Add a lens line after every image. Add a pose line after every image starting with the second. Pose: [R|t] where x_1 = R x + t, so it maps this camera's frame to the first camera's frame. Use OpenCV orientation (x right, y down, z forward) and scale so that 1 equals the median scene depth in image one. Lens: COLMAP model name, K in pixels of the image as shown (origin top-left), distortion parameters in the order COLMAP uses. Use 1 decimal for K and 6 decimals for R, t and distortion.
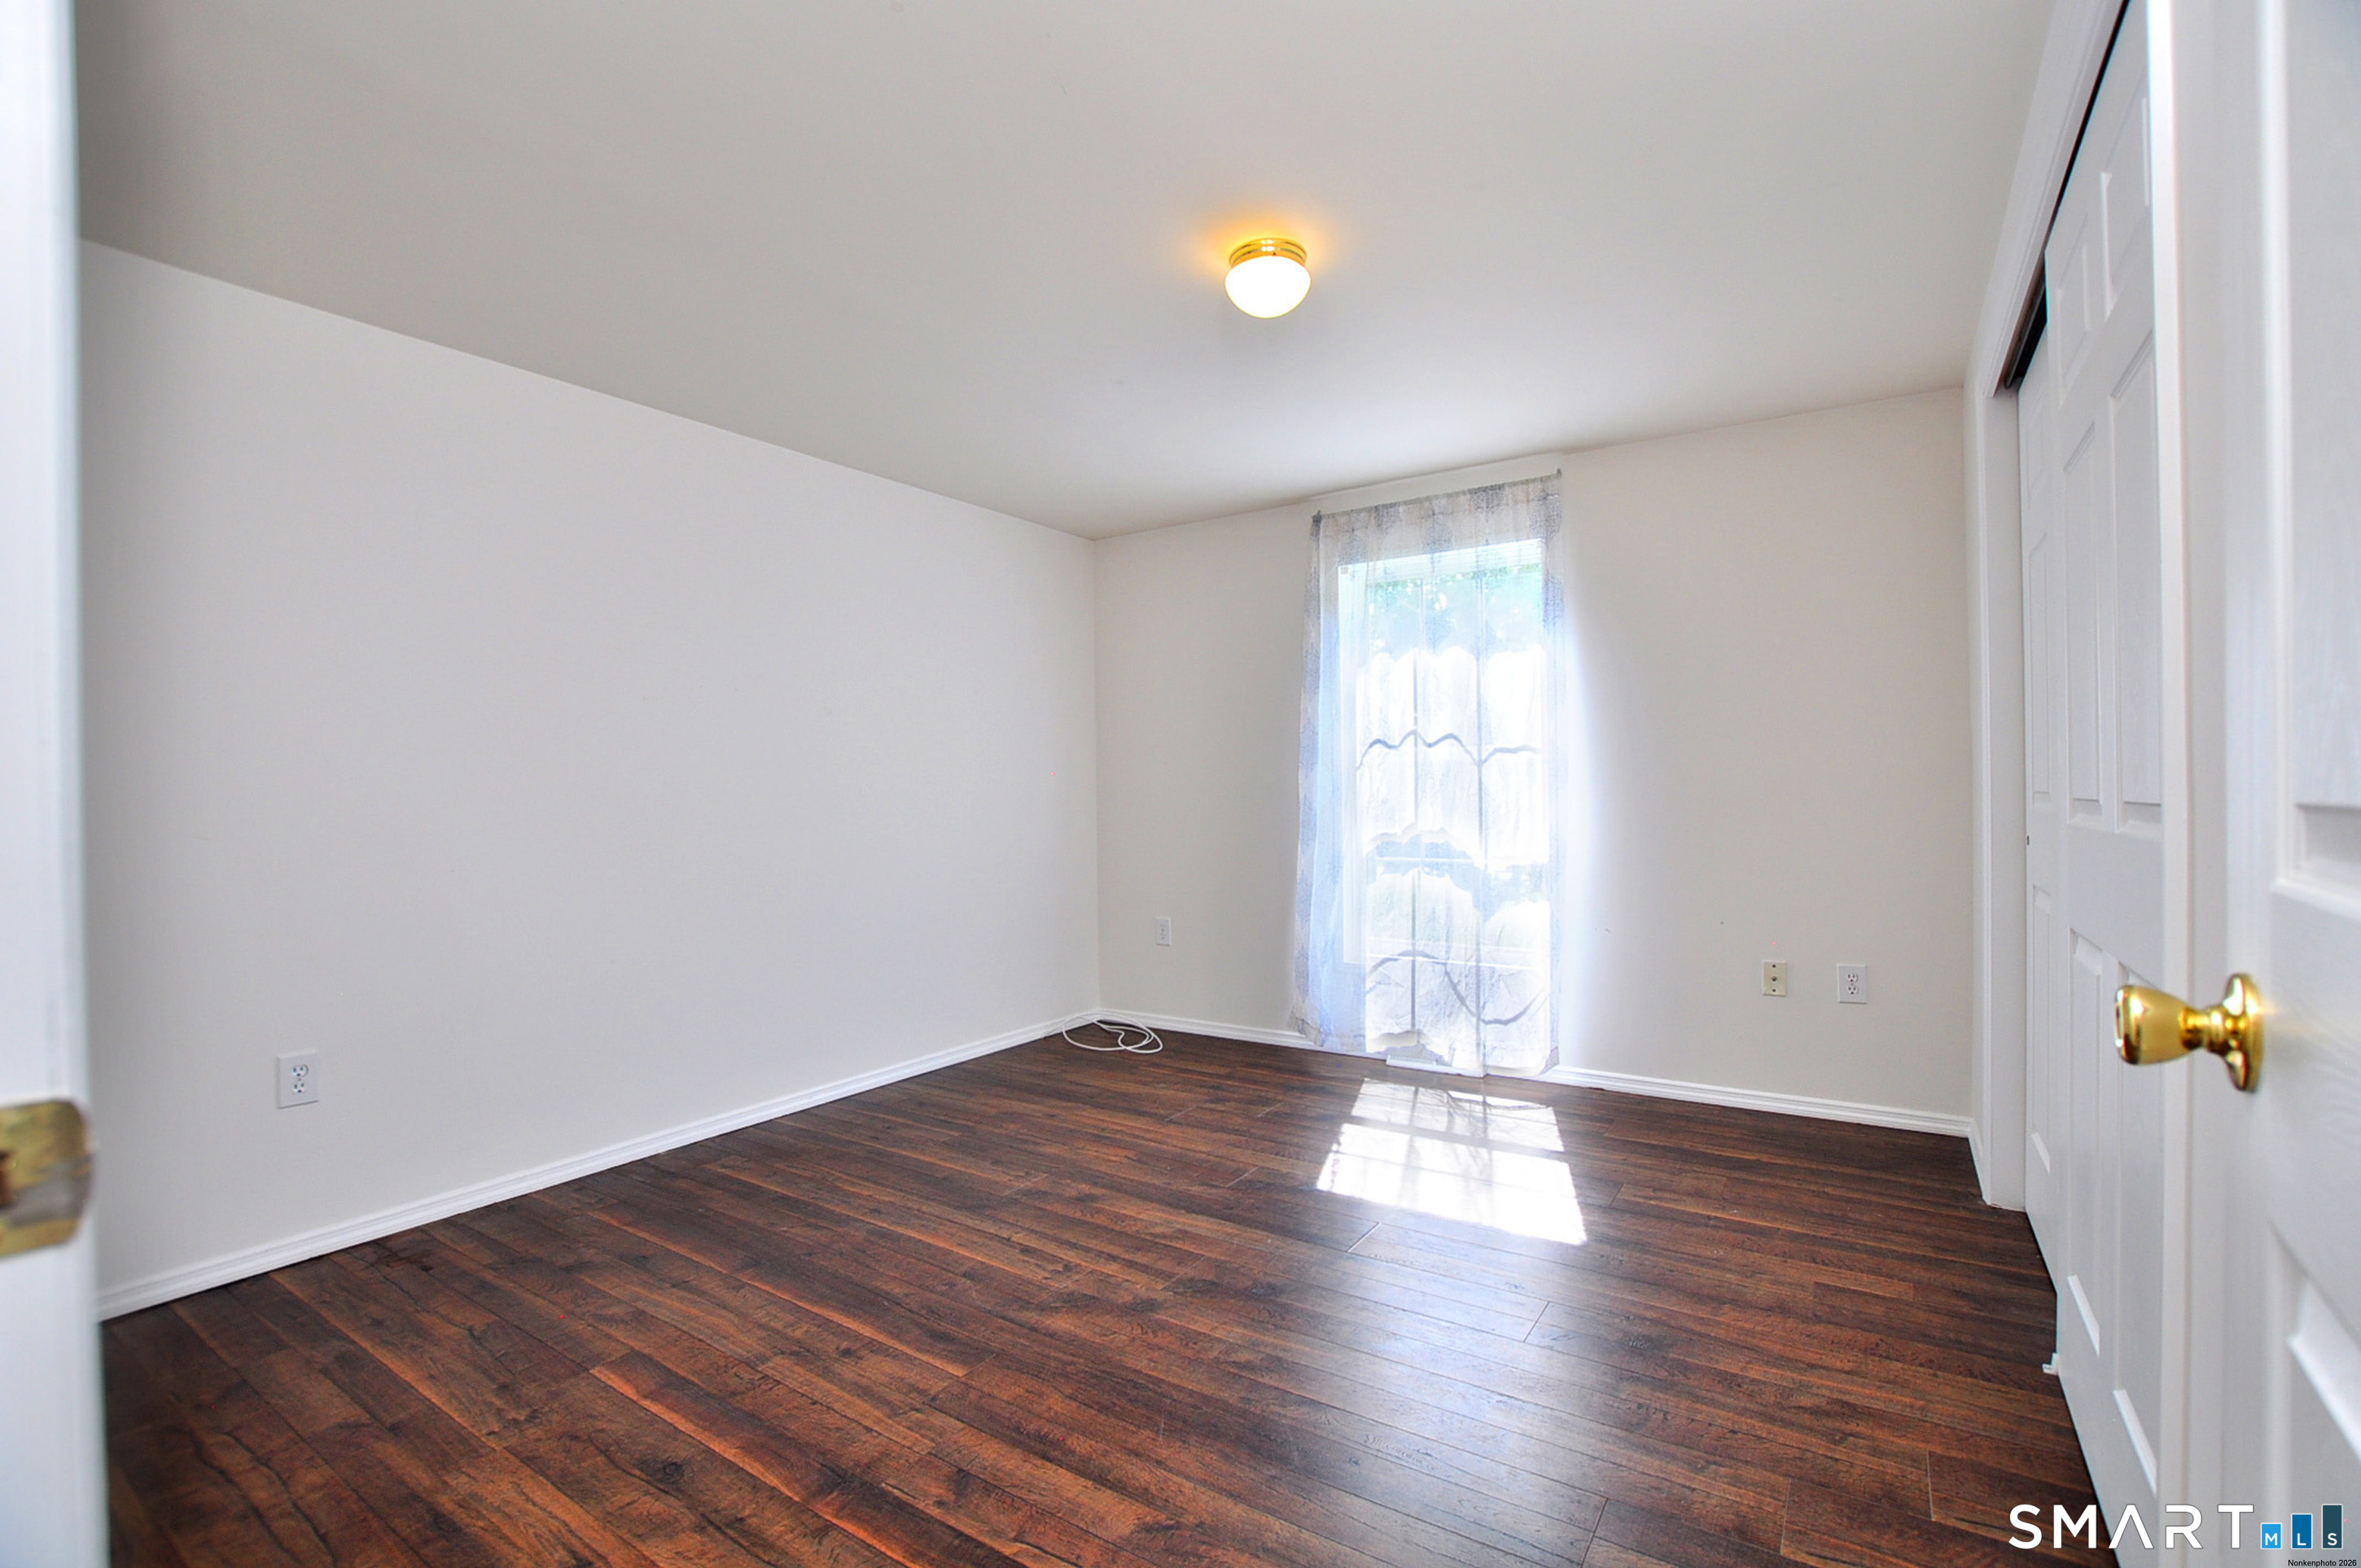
lens RADIAL K [[1077.3, 0, 1172.9], [0, 1077.3, 797.9], [0, 0, 1]] dist [-0.024060, -0.000200]
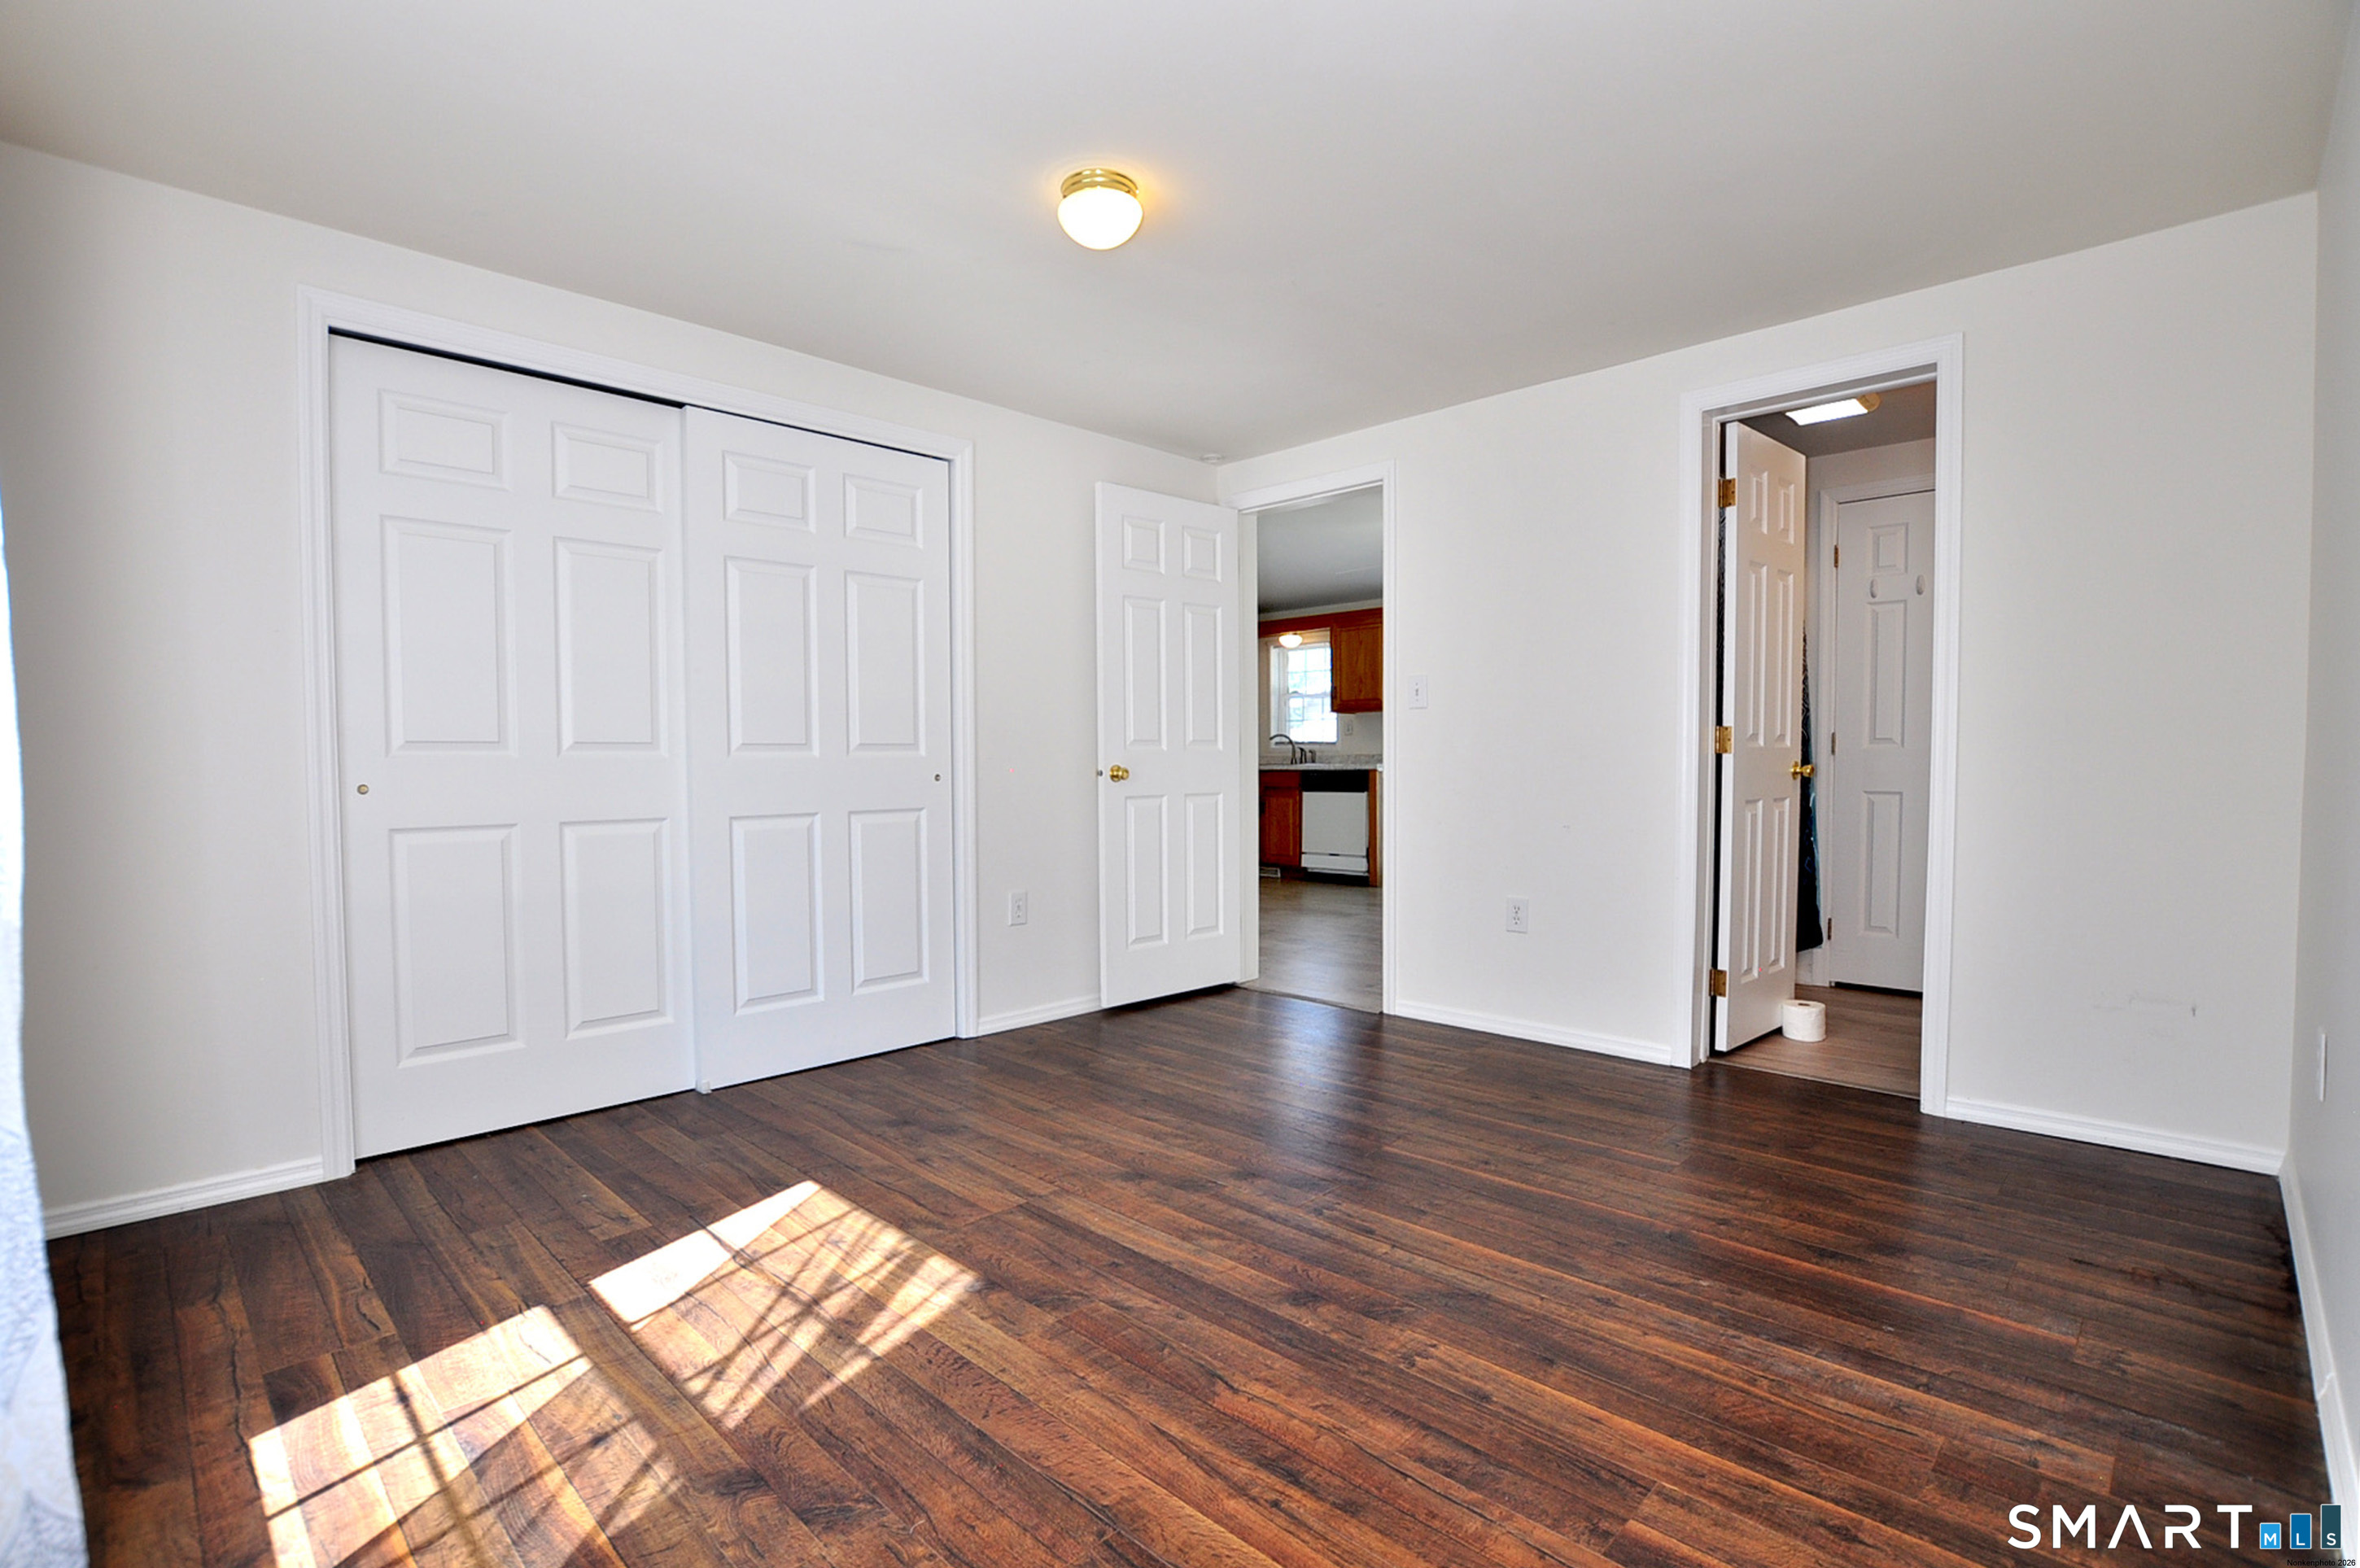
lens RADIAL K [[1076.8, 0, 1172.4], [0, 1076.8, 797.9], [0, 0, 1]] dist [-0.024060, -0.000200]
pose [[-0.985200, 0.014999, 0.170753, -0.117992], [0.021774, 0.999045, 0.037875, 0.023084], [-0.170022, 0.041032, -0.984586, 1.655964]]
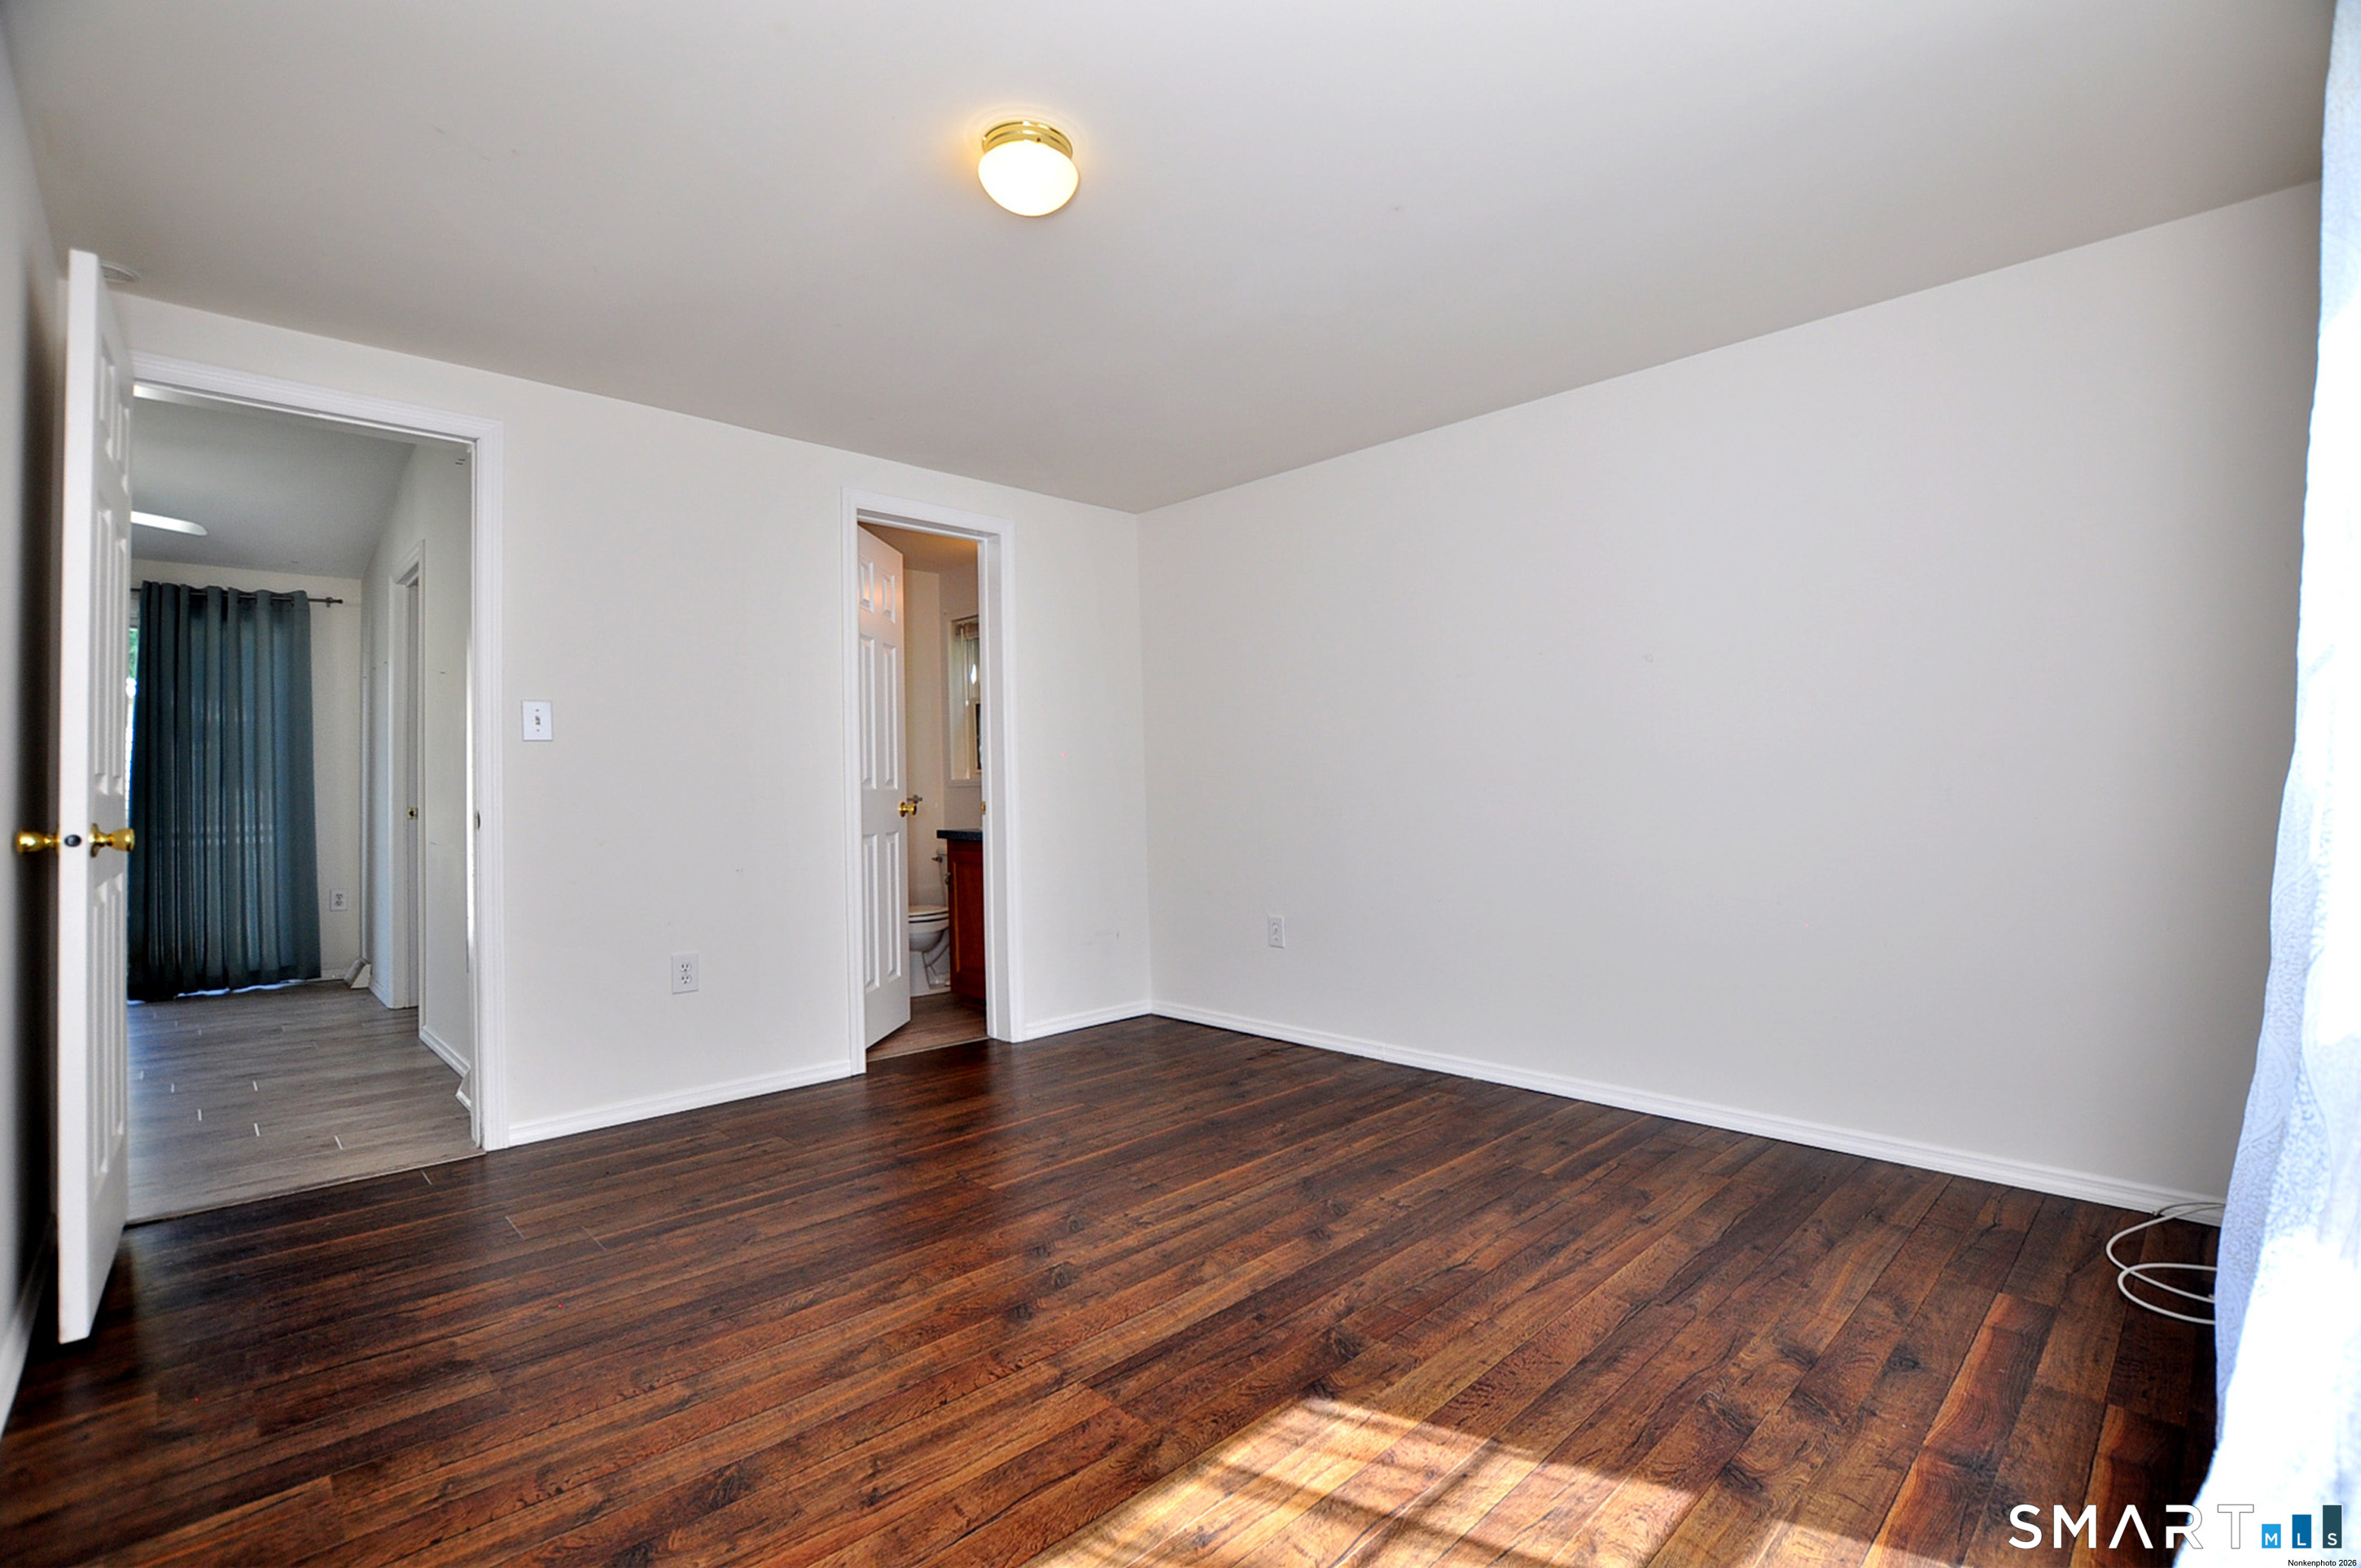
lens RADIAL K [[1022.0, 0, 1188.3], [0, 1022.0, 800.6], [0, 0, 1]] dist [-0.027902, -0.000153]
pose [[-0.204101, 0.024655, -0.978639, 0.695028], [0.013331, 0.999660, 0.022404, 0.016109], [0.978859, -0.008474, -0.204360, 1.050623]]
